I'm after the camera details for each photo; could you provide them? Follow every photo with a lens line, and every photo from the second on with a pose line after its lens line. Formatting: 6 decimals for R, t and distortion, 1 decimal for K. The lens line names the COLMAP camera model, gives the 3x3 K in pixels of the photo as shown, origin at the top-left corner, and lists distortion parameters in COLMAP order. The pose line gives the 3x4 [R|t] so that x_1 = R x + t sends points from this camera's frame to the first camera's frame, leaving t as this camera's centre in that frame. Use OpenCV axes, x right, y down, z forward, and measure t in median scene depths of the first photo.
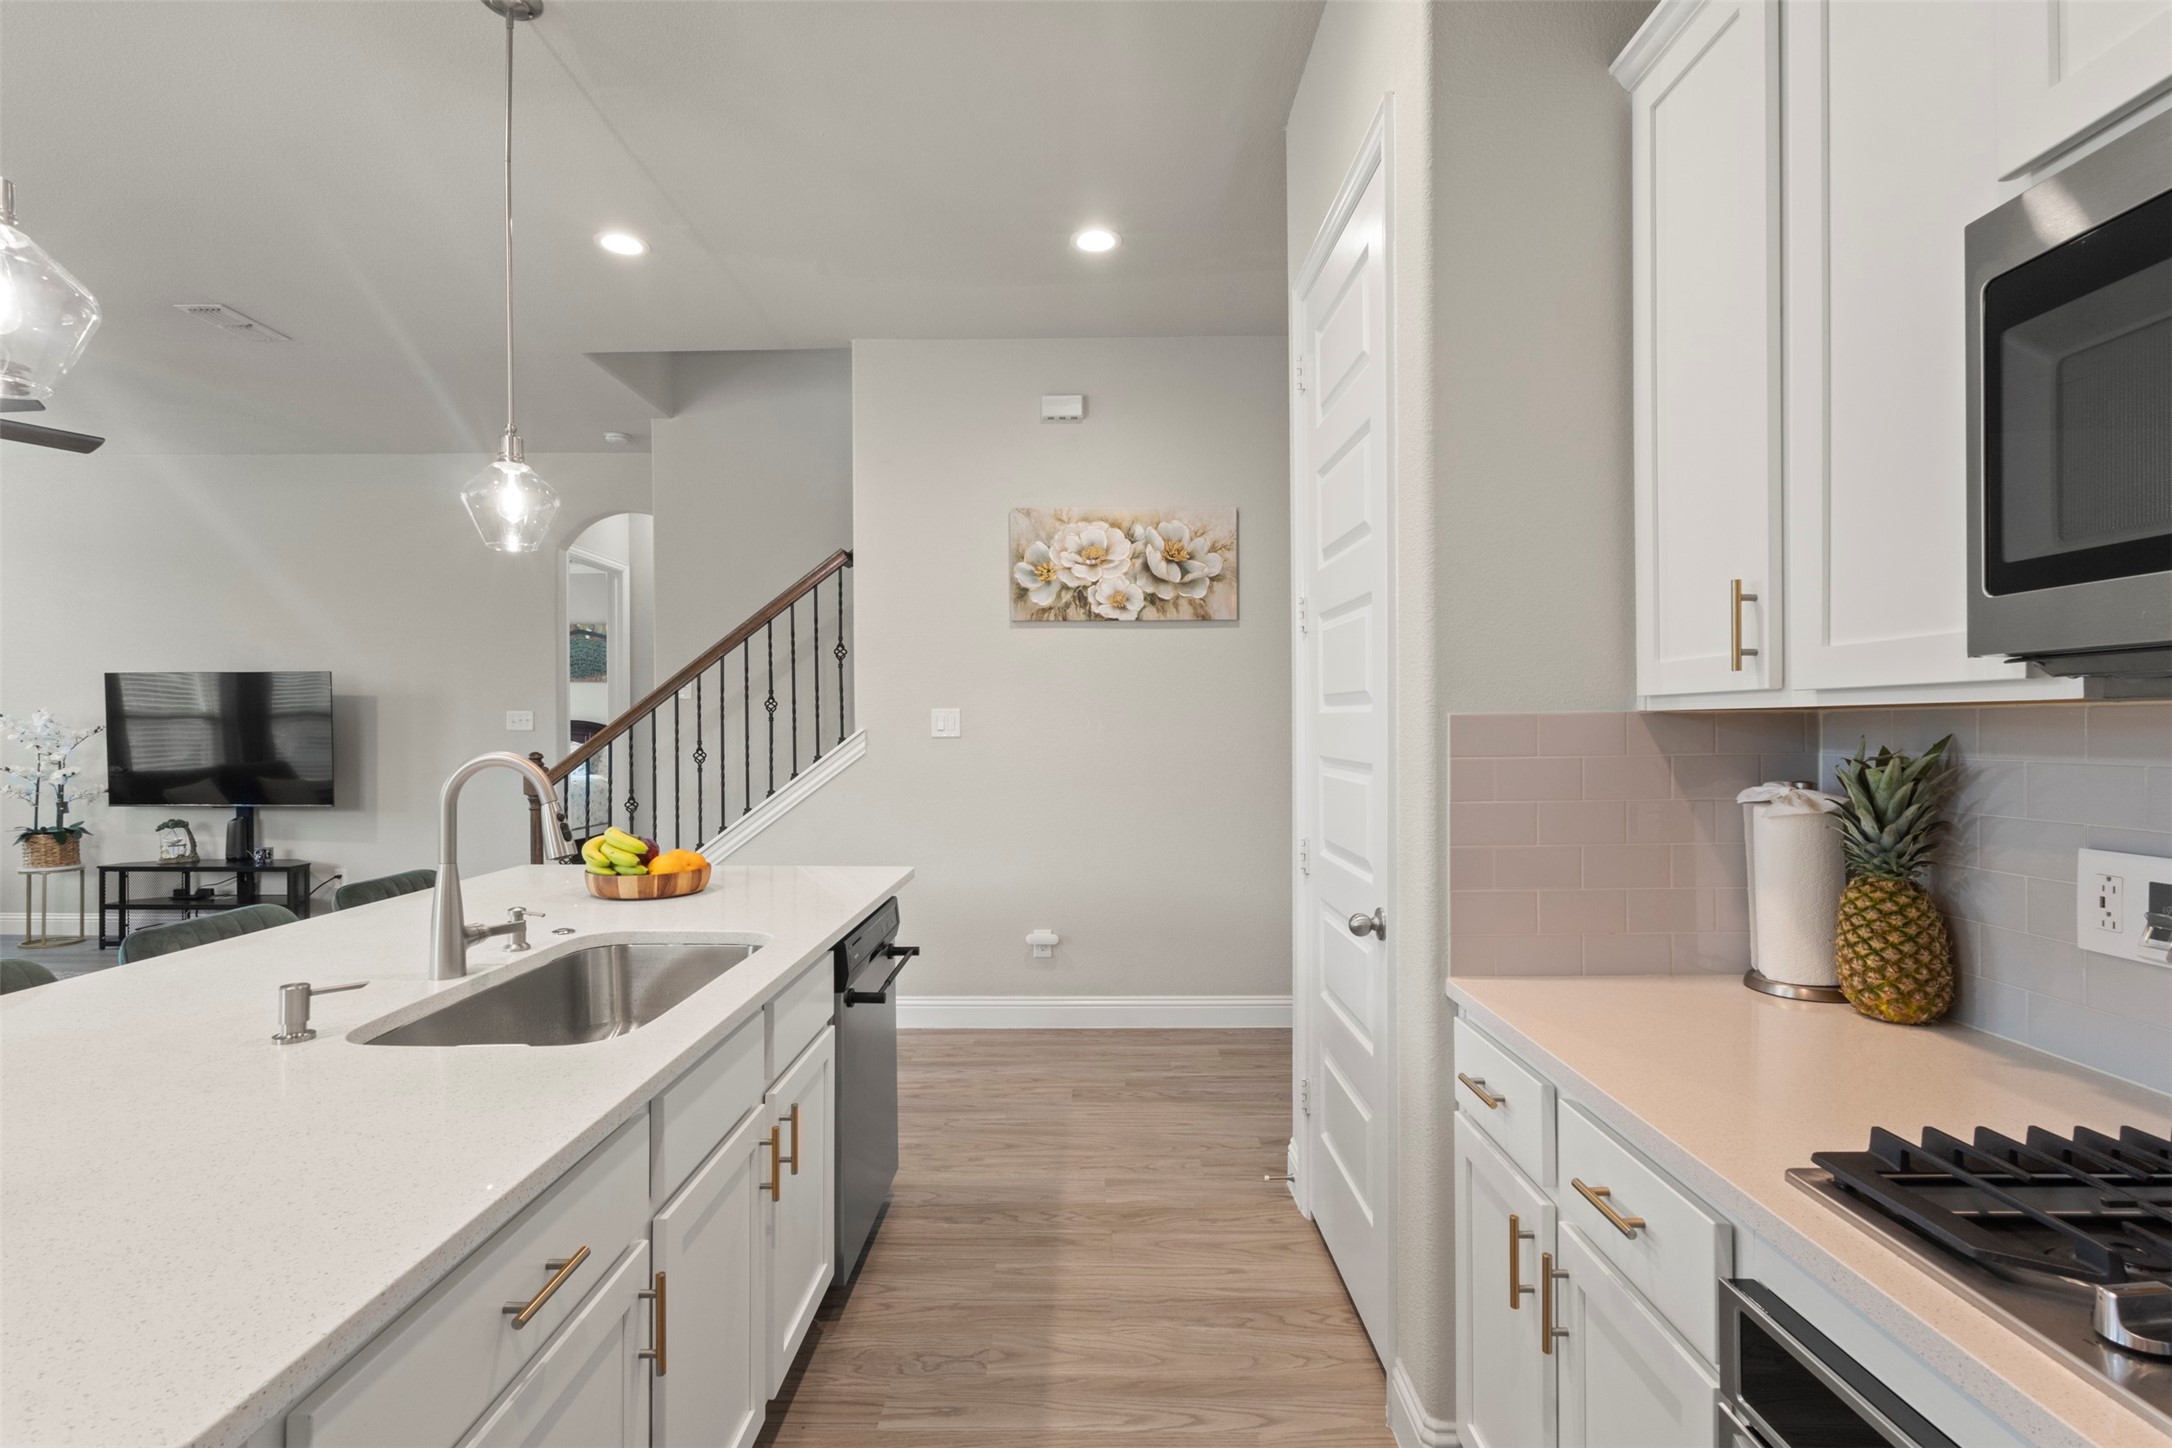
lens RADIAL K [[1006.7, 0, 1073.8], [0, 1006.7, 735.2], [0, 0, 1]] dist [0.002043, 0.001460]
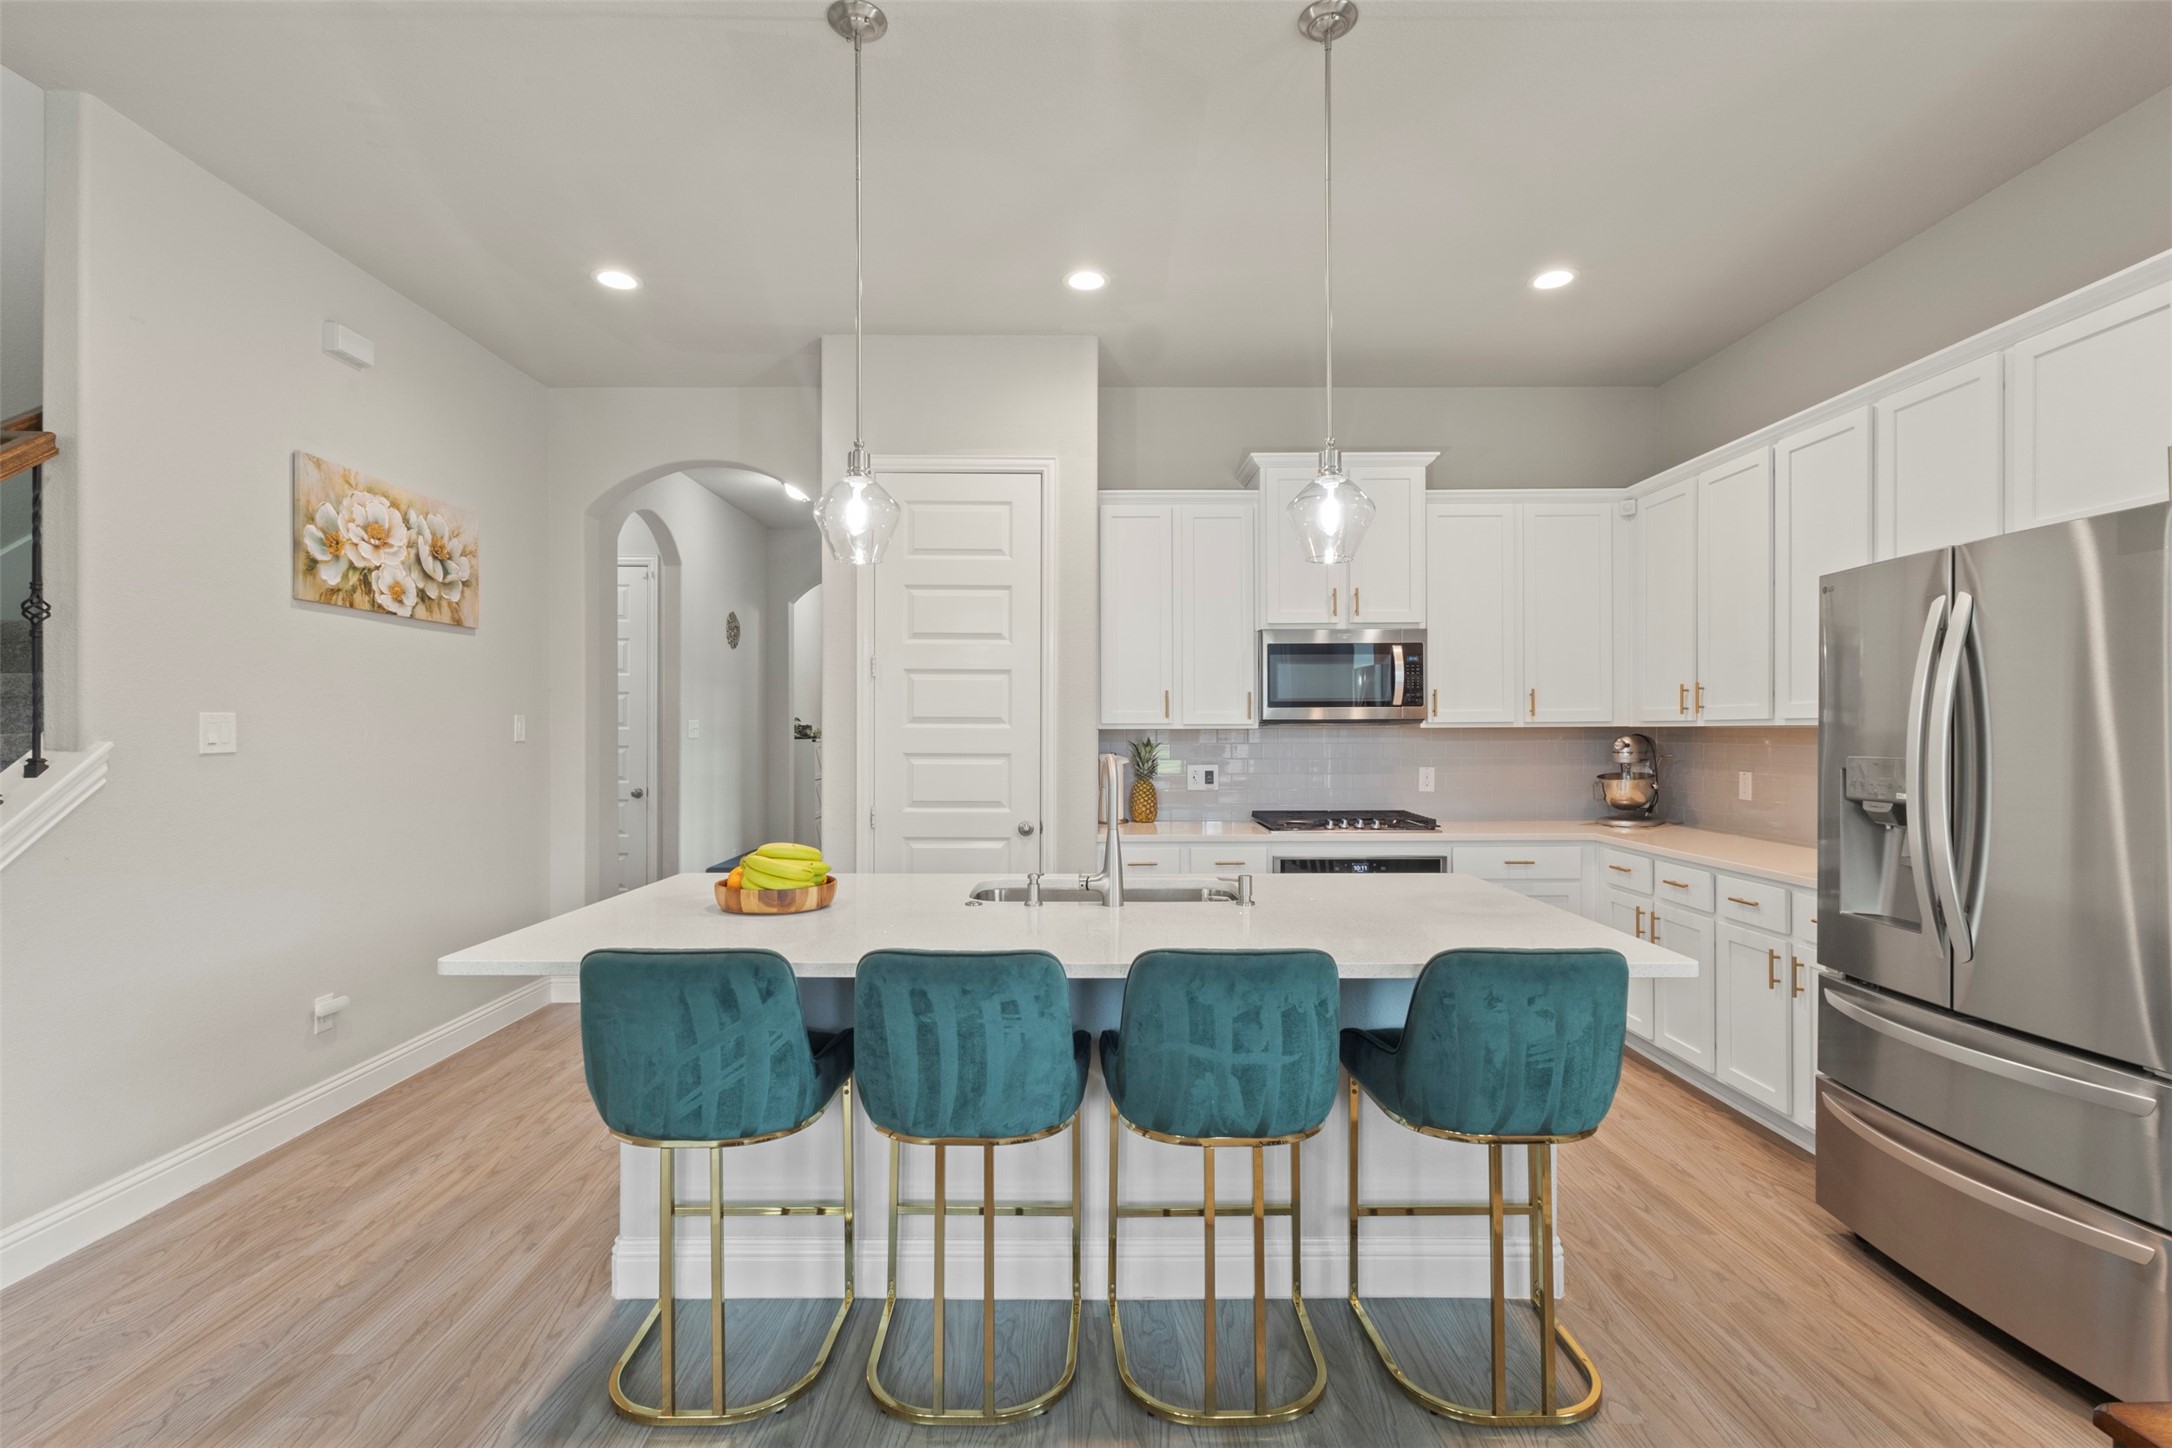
lens RADIAL K [[1006.7, 0, 1078.9], [0, 1006.7, 727.7], [0, 0, 1]] dist [0.002043, 0.001460]
pose [[-0.022456, 0.003192, 0.999743, -0.839231], [0.010337, 0.999942, -0.002961, -0.007767], [-0.999694, 0.010268, -0.022488, 0.430561]]
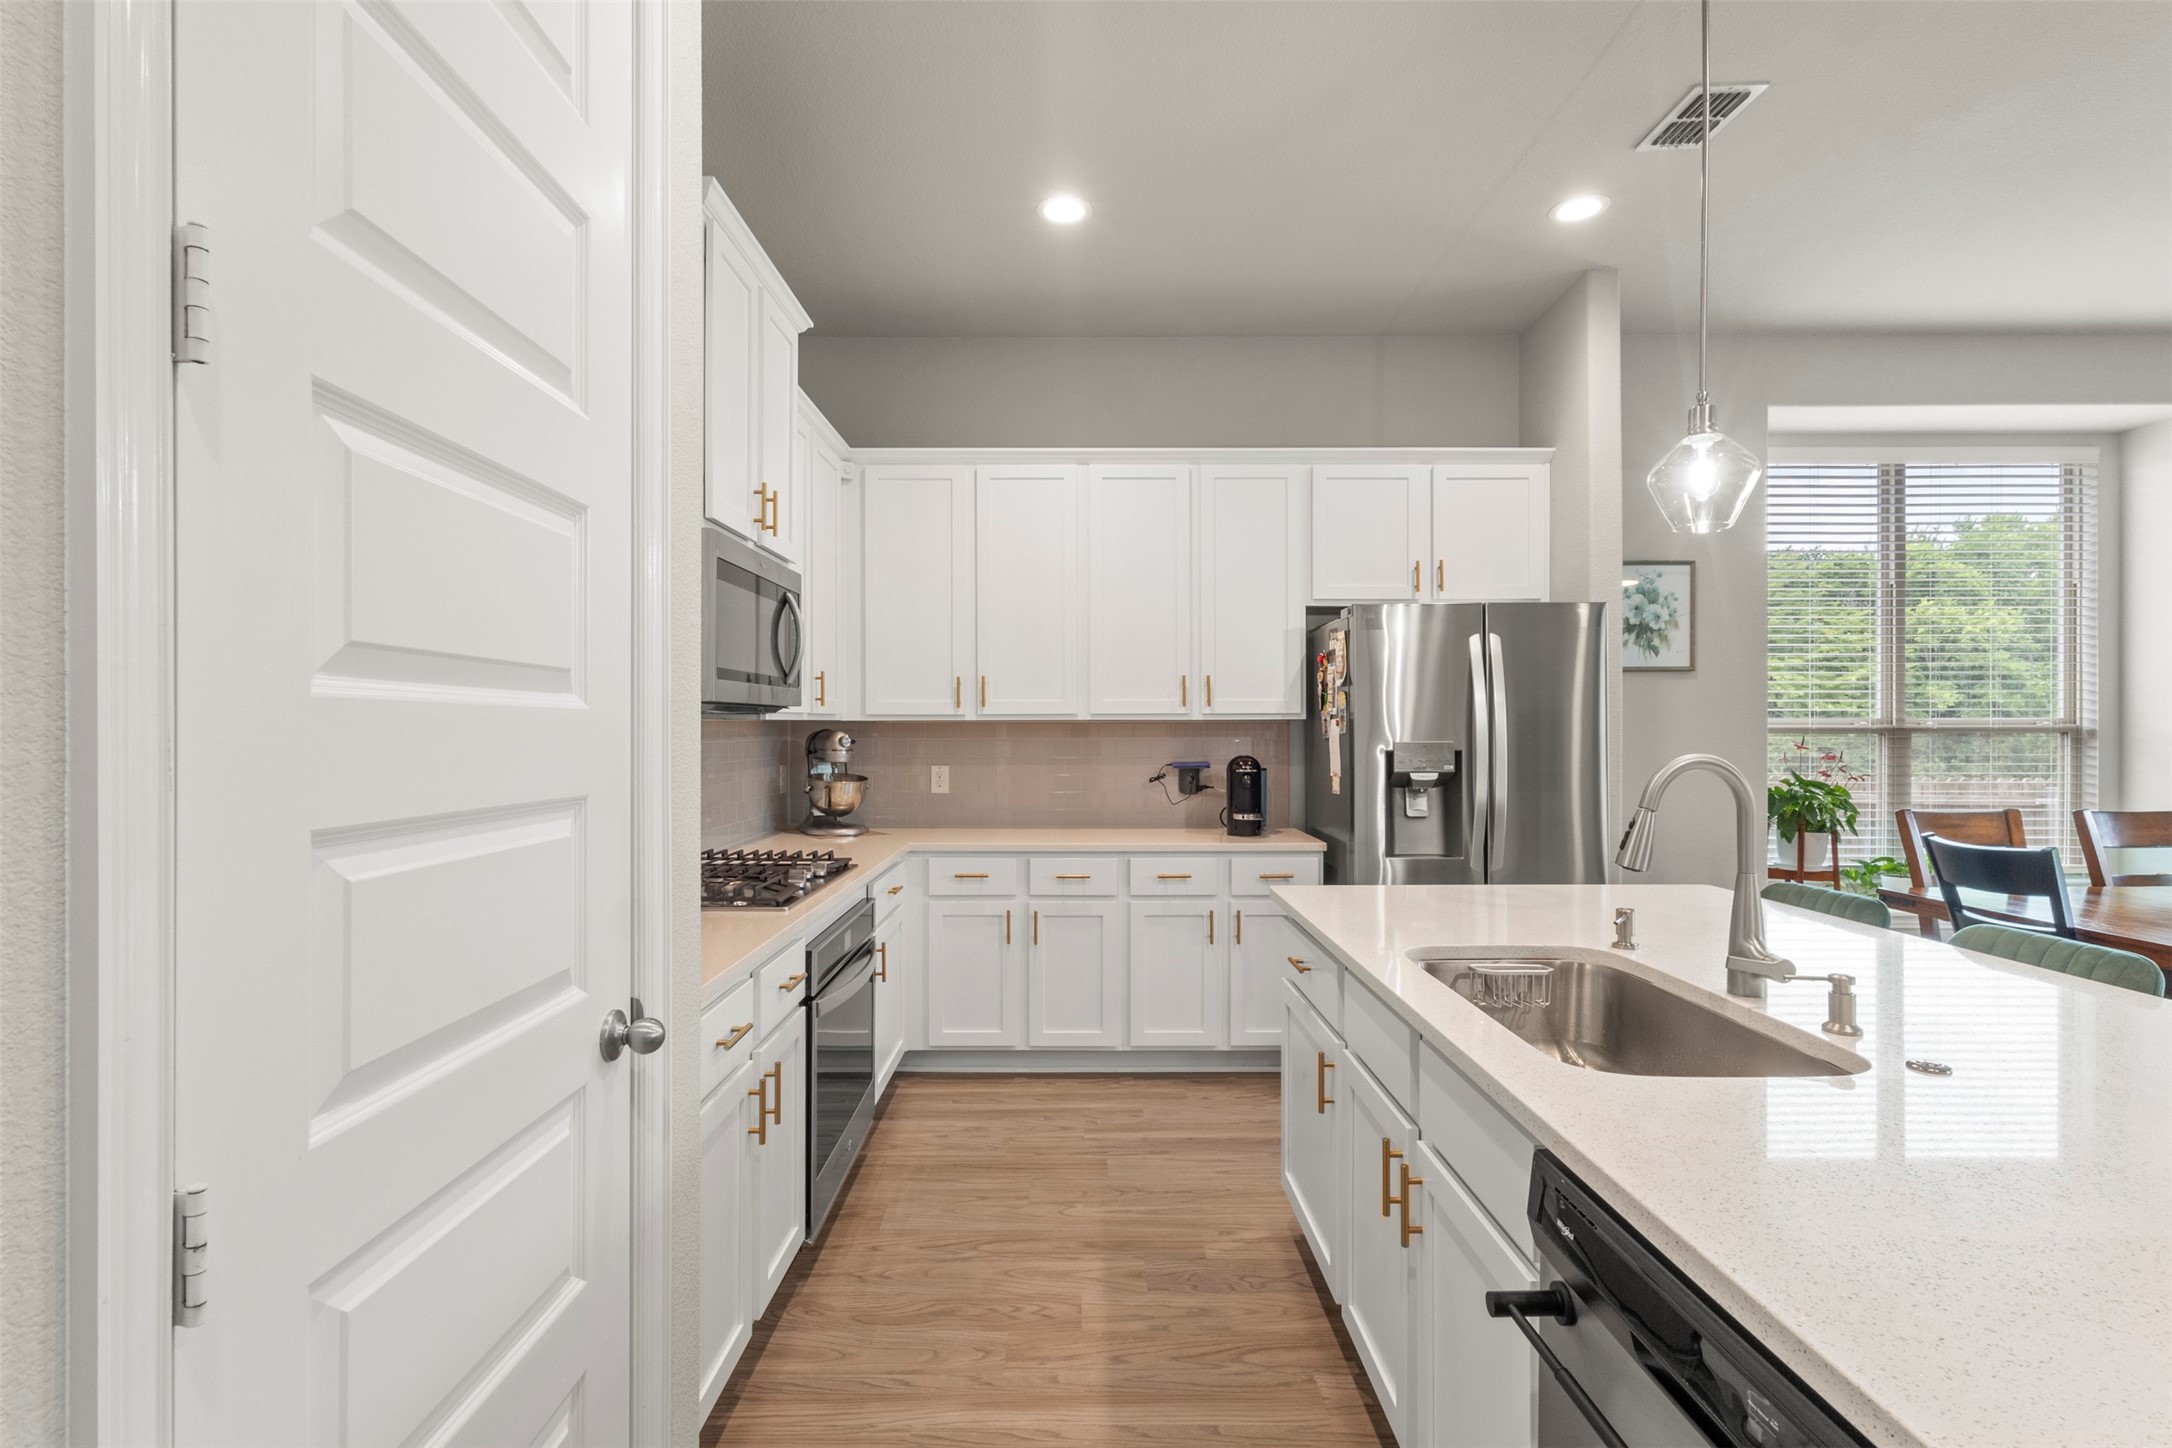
lens RADIAL K [[1006.7, 0, 1089.8], [0, 1006.7, 739.2], [0, 0, 1]] dist [0.002043, 0.001460]
pose [[-0.999679, 0.004563, -0.024907, 0.003147], [0.004037, 0.999768, 0.021134, -0.007734], [0.024997, 0.021027, -0.999466, 0.762035]]
